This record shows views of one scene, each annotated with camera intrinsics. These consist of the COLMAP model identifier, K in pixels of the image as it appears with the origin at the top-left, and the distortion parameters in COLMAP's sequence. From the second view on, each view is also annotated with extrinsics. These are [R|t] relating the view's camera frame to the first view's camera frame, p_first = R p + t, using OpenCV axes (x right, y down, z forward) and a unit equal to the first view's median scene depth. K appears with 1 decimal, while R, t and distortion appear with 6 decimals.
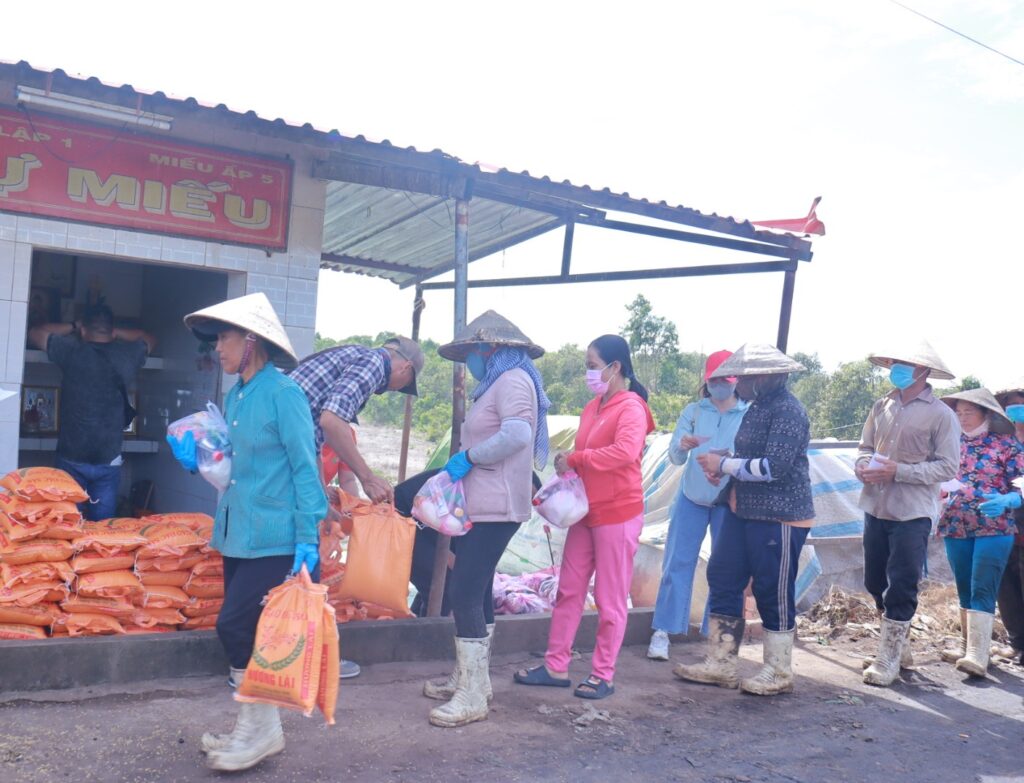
lens RADIAL K [[1109.8, 0, 325.6], [0, 1109.8, 390.7], [0, 0, 1]] dist [0.013414, 0.000000]
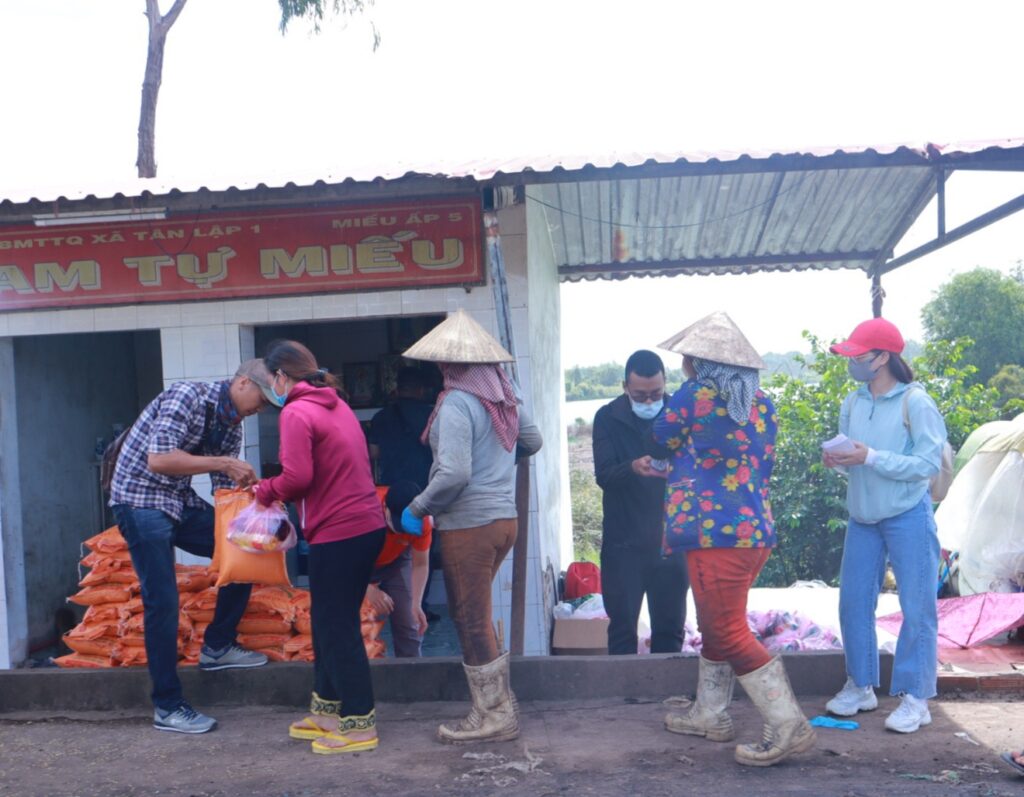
lens RADIAL K [[1188.3, 0, 502.4], [0, 1188.3, 396.2], [0, 0, 1]] dist [0.001890, 0.000000]
pose [[0.803322, -0.119015, -0.583531, 0.625724], [0.104059, 0.992806, -0.059236, 0.040208], [0.586383, -0.013136, 0.809927, 0.165523]]
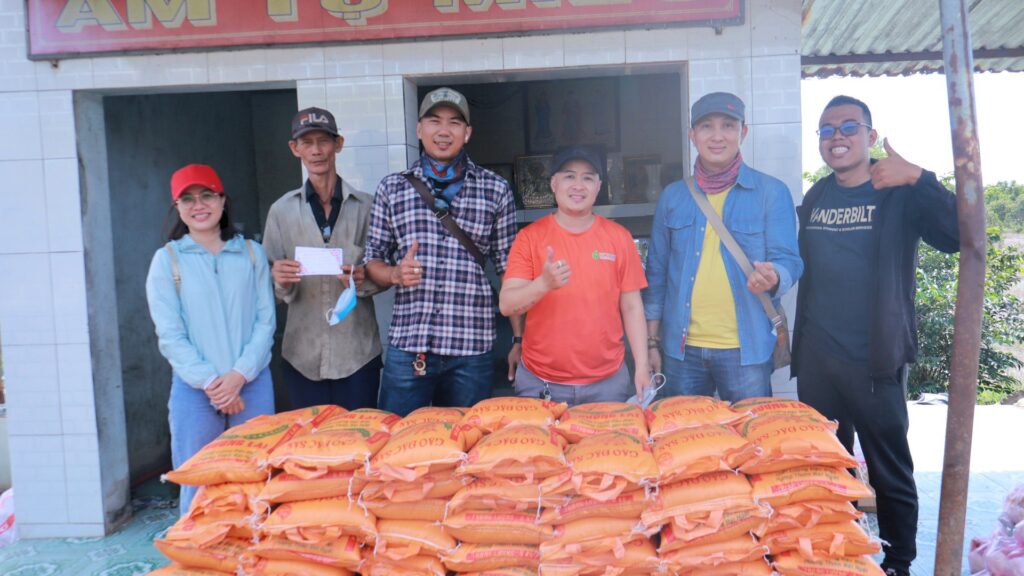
lens RADIAL K [[816.7, 0, 519.5], [0, 816.7, 285.2], [0, 0, 1]] dist [-0.005078, 0.006620]
pose [[0.819075, -0.070227, -0.569371, 0.146664], [0.090414, 0.995878, 0.007234, 0.030783], [0.566516, -0.057404, 0.822049, 0.506260]]
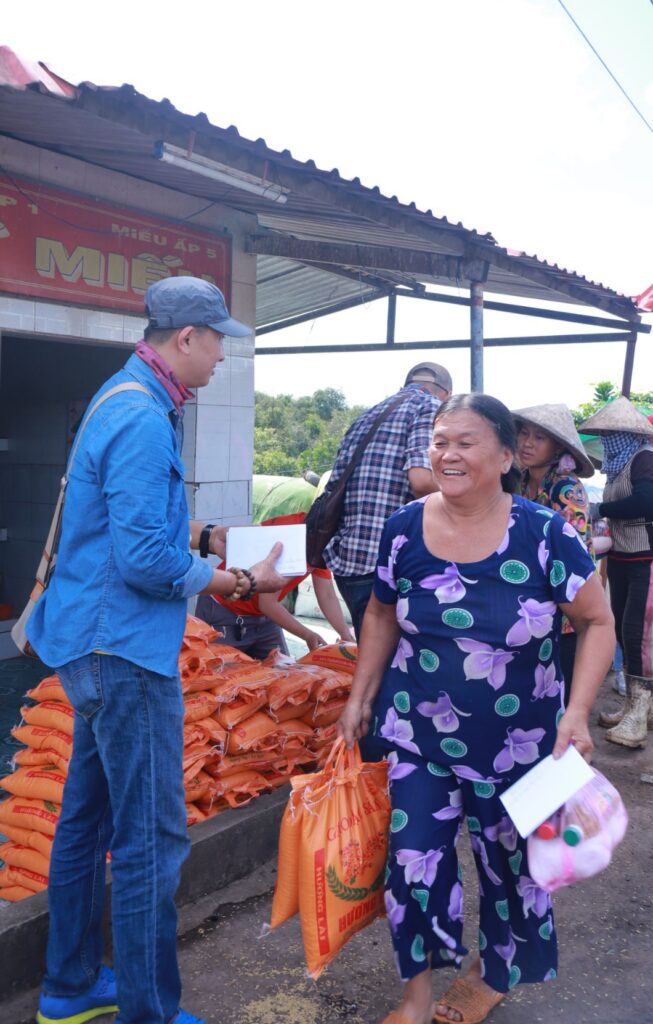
lens RADIAL K [[958.9, 0, 320.5], [0, 958.9, 430.0], [0, 0, 1]] dist [0.013245, 0.000000]
pose [[0.913169, -0.052879, 0.404136, -0.326811], [0.050546, 0.998586, 0.016449, -0.051850], [-0.404434, 0.005407, 0.914551, 0.227652]]
